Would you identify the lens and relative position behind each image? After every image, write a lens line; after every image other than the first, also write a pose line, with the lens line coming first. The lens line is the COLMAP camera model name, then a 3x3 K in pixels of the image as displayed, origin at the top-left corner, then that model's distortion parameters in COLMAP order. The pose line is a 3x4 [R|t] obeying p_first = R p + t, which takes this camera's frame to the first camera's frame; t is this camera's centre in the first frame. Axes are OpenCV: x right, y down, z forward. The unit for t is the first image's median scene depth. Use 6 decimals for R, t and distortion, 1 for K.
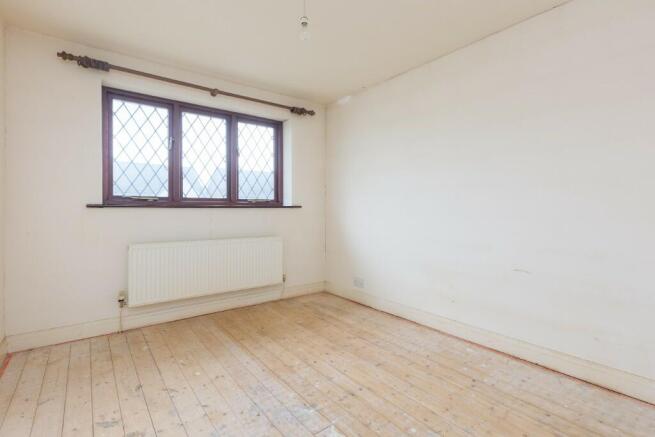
lens RADIAL K [[305.2, 0, 327.7], [0, 305.2, 212.0], [0, 0, 1]] dist [0.000177, -0.000027]
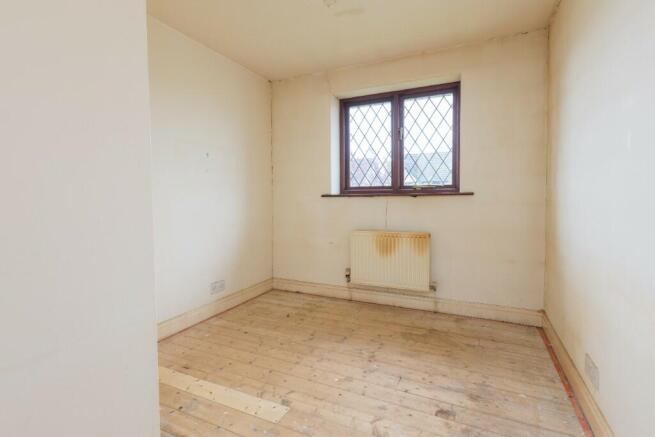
lens RADIAL K [[331.6, 0, 326.3], [0, 331.6, 196.3], [0, 0, 1]] dist [0.000705, 0.000022]
pose [[0.444616, -0.007833, -0.895687, 0.456845], [-0.001168, 0.999956, -0.009325, -0.003163], [0.895720, 0.005193, 0.444587, 0.350114]]
